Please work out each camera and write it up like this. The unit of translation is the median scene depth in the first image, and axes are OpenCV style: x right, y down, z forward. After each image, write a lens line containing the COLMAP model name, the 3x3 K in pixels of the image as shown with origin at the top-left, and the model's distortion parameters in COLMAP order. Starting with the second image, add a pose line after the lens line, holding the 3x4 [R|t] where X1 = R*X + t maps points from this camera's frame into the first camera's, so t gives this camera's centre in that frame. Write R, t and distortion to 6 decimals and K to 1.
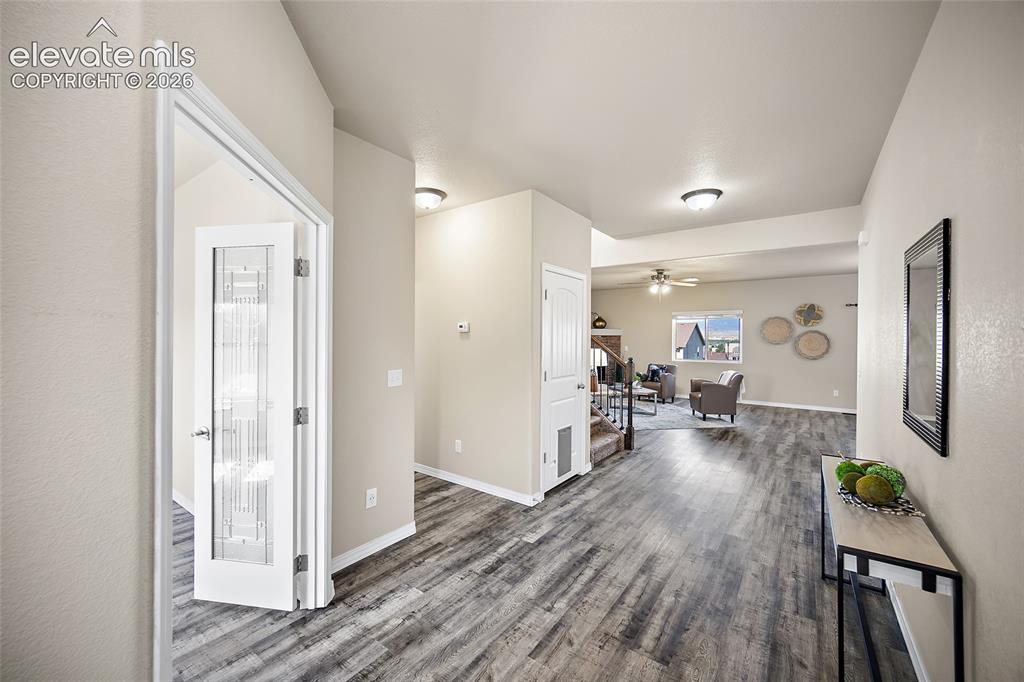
lens RADIAL K [[405.2, 0, 511.0], [0, 405.2, 333.6], [0, 0, 1]] dist [0.001621, 0.000348]
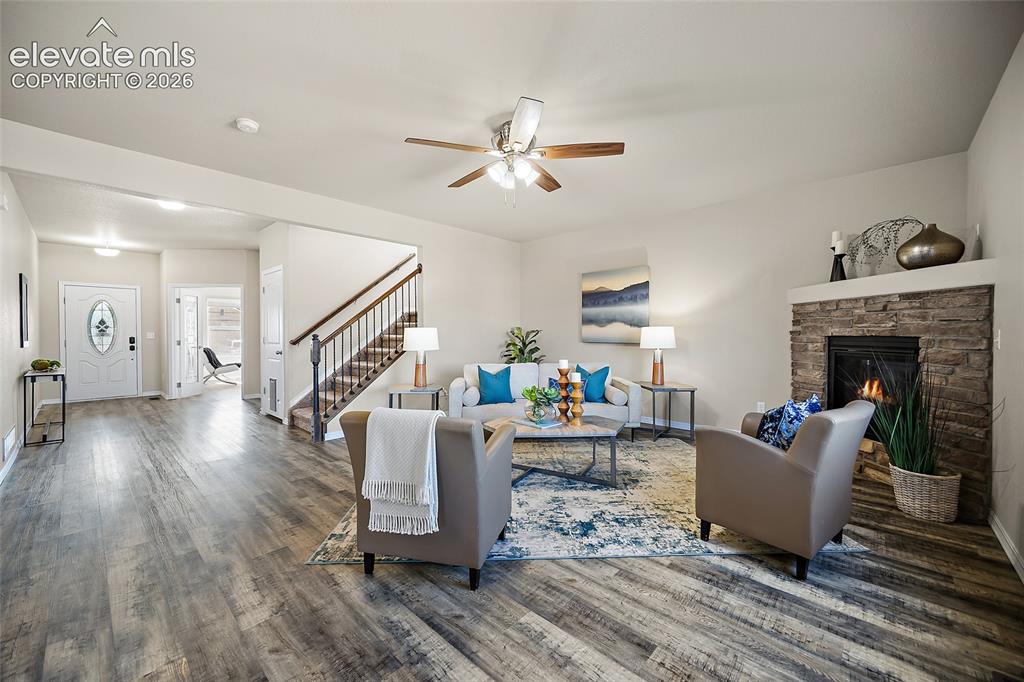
lens RADIAL K [[402.7, 0, 512.0], [0, 402.7, 341.0], [0, 0, 1]] dist [-0.002327, -0.000147]
pose [[-0.119470, 0.014783, -0.992728, 0.627806], [0.008425, 0.999868, 0.013876, 0.037641], [0.992802, -0.006706, -0.119579, 0.873236]]
